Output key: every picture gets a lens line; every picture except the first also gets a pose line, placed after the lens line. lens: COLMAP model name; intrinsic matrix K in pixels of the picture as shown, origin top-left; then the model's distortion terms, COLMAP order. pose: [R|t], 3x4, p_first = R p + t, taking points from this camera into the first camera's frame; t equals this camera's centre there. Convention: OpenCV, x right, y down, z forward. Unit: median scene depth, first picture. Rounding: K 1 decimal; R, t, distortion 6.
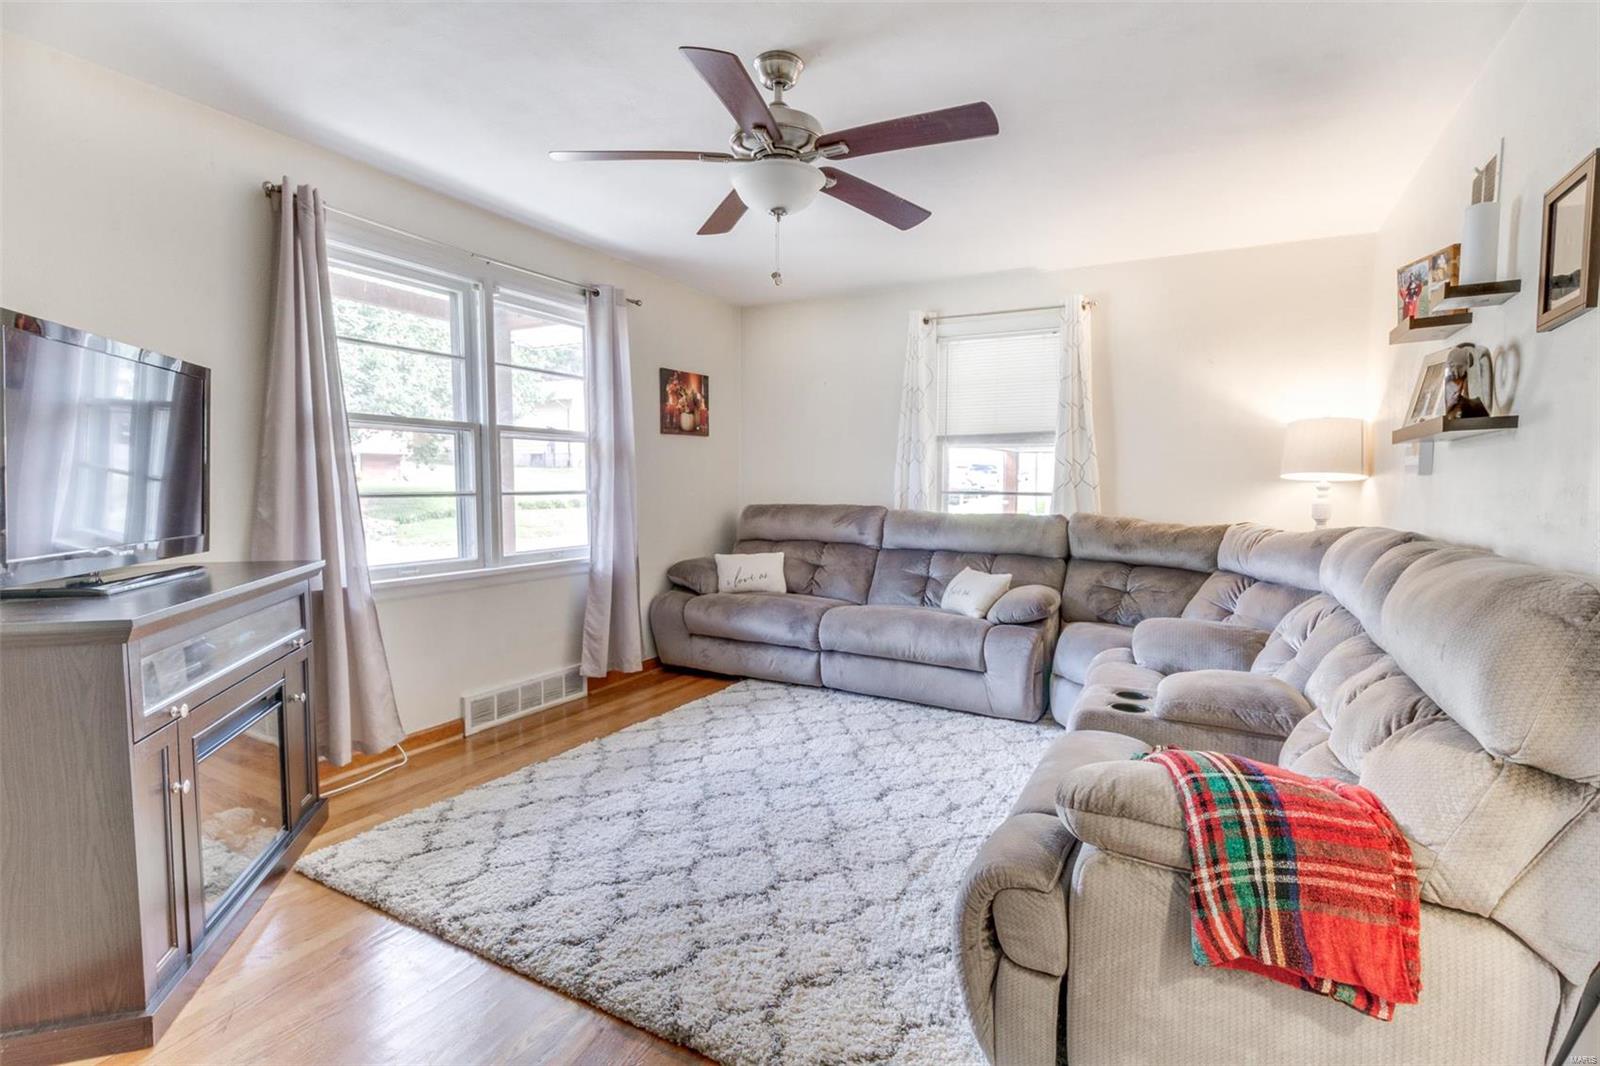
lens RADIAL K [[773.6, 0, 806.7], [0, 773.6, 539.2], [0, 0, 1]] dist [-0.000867, 0.000215]
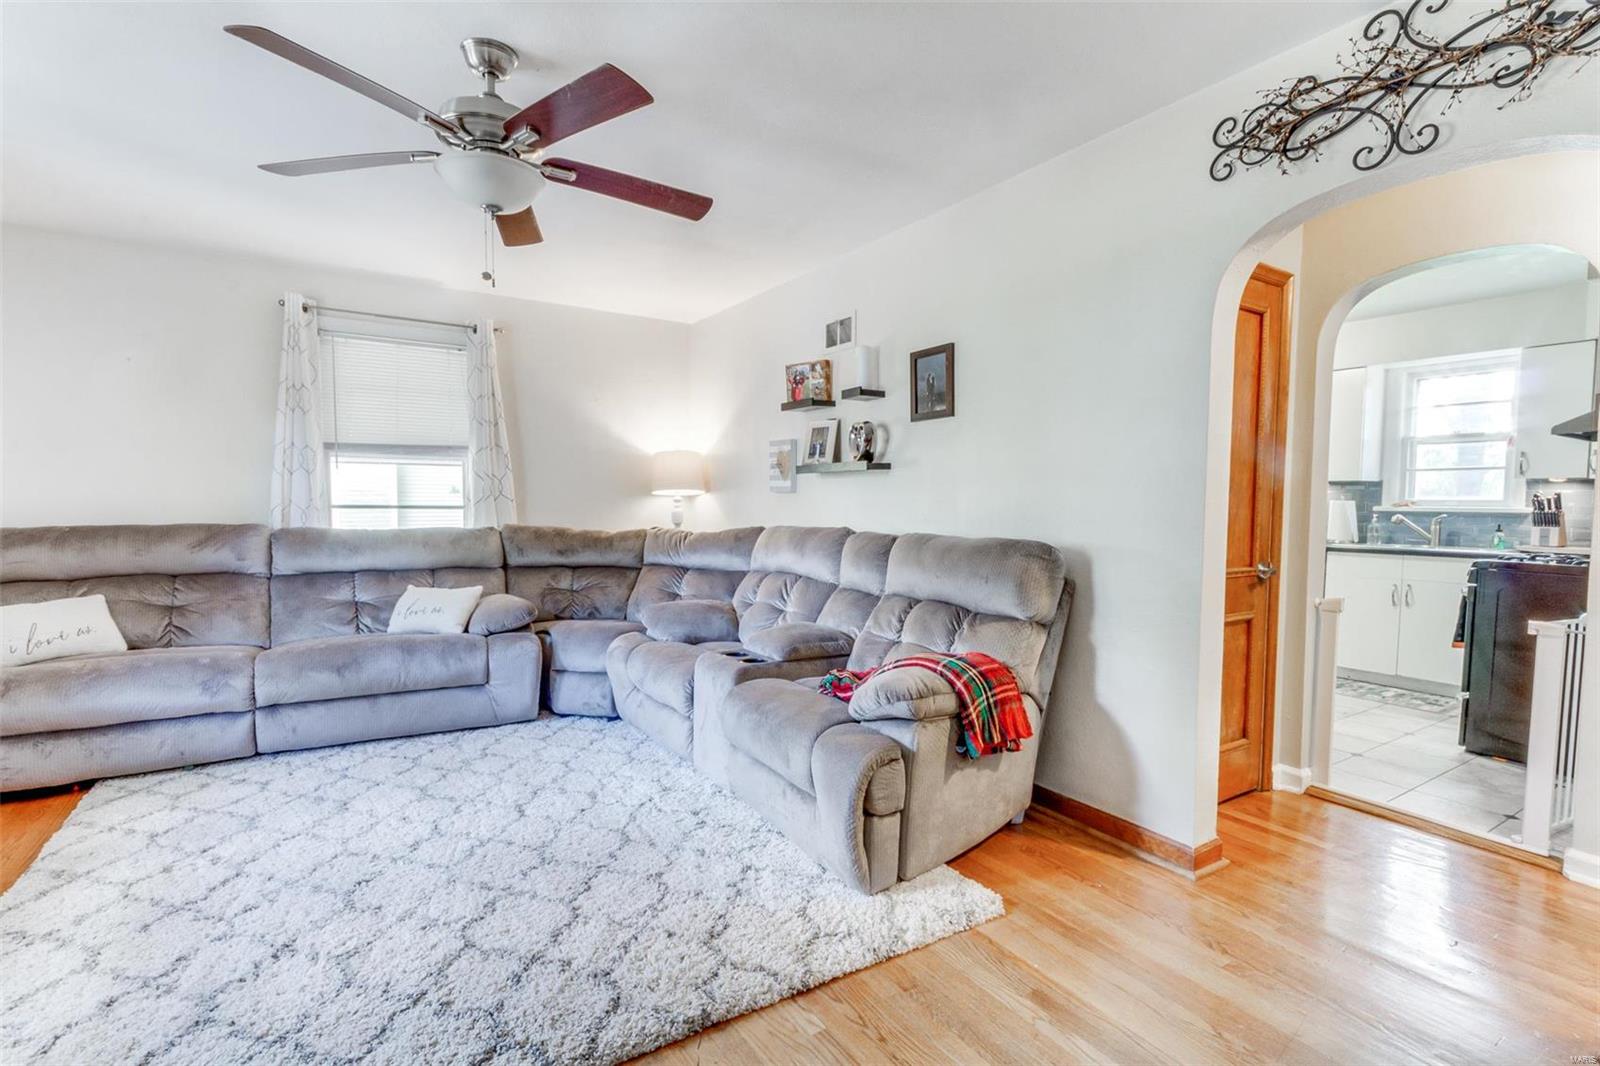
lens RADIAL K [[747.6, 0, 808.3], [0, 747.6, 539.9], [0, 0, 1]] dist [-0.000137, 0.000715]
pose [[0.485411, -0.049005, 0.872912, -0.399794], [0.059145, 0.997981, 0.023137, -0.013062], [-0.872283, 0.040397, 0.487329, 0.145576]]
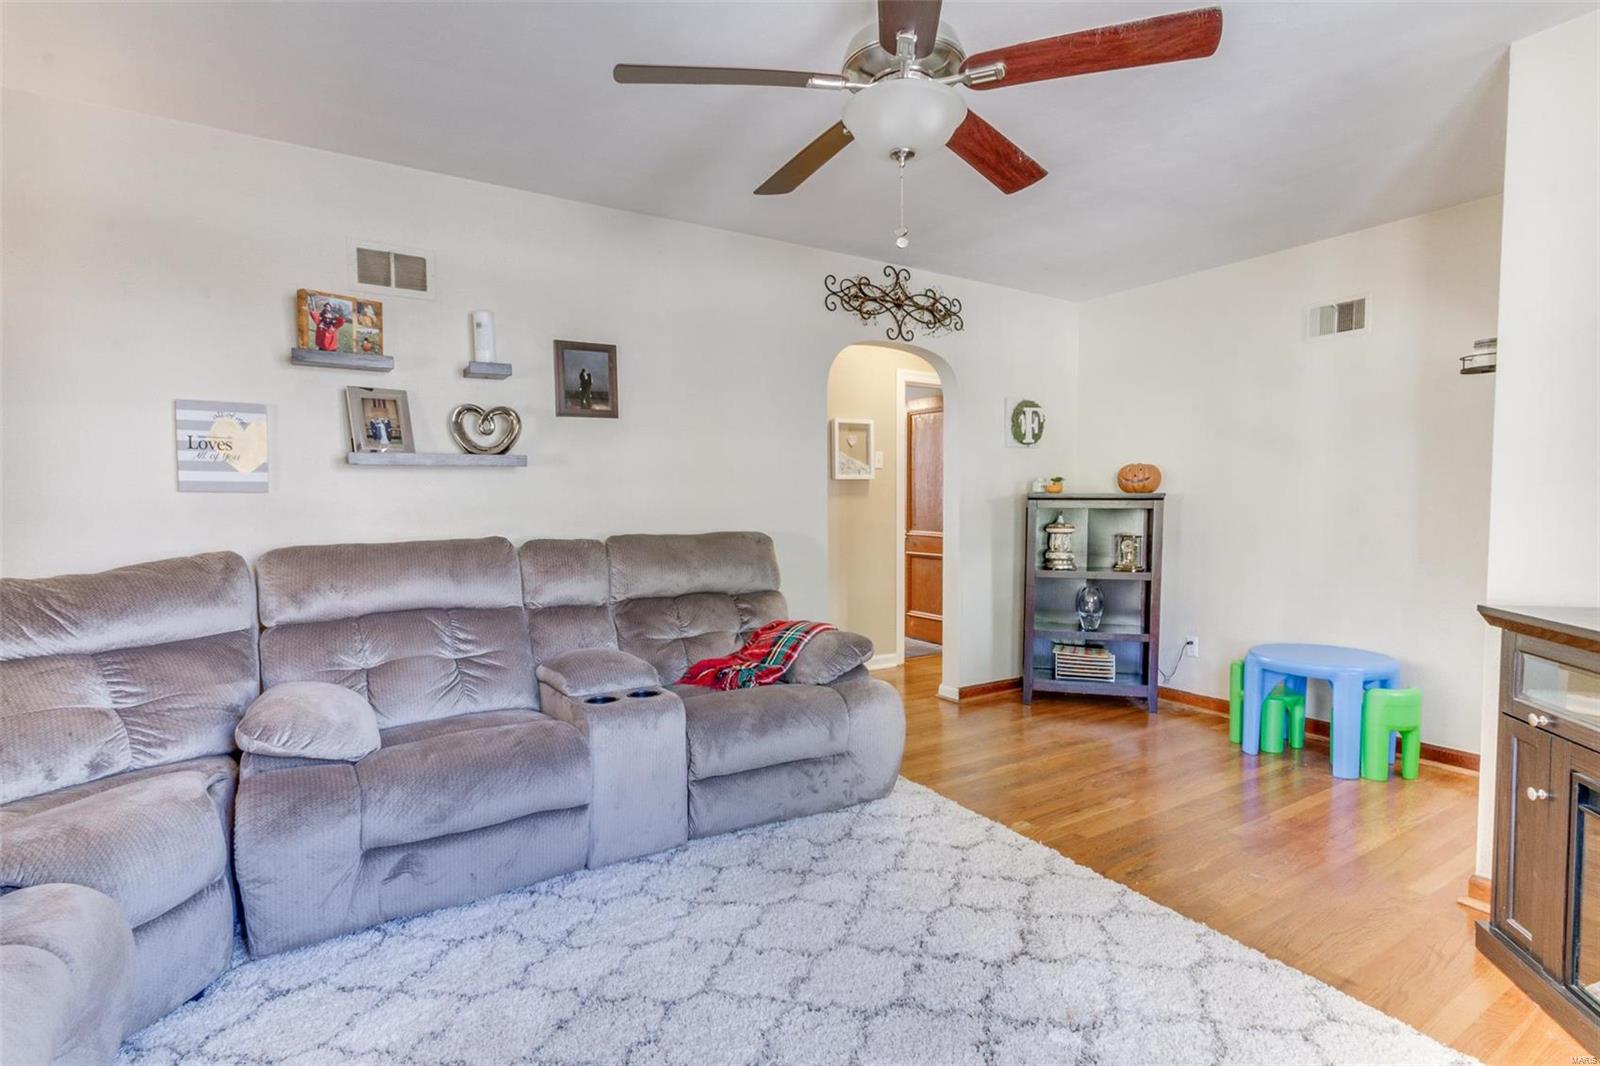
lens RADIAL K [[747.6, 0, 808.3], [0, 747.6, 539.9], [0, 0, 1]] dist [-0.000137, 0.000715]
pose [[-0.862017, -0.034174, 0.505726, -0.207021], [0.034600, 0.991430, 0.125972, -0.084595], [-0.505697, 0.126088, -0.853447, 1.041773]]
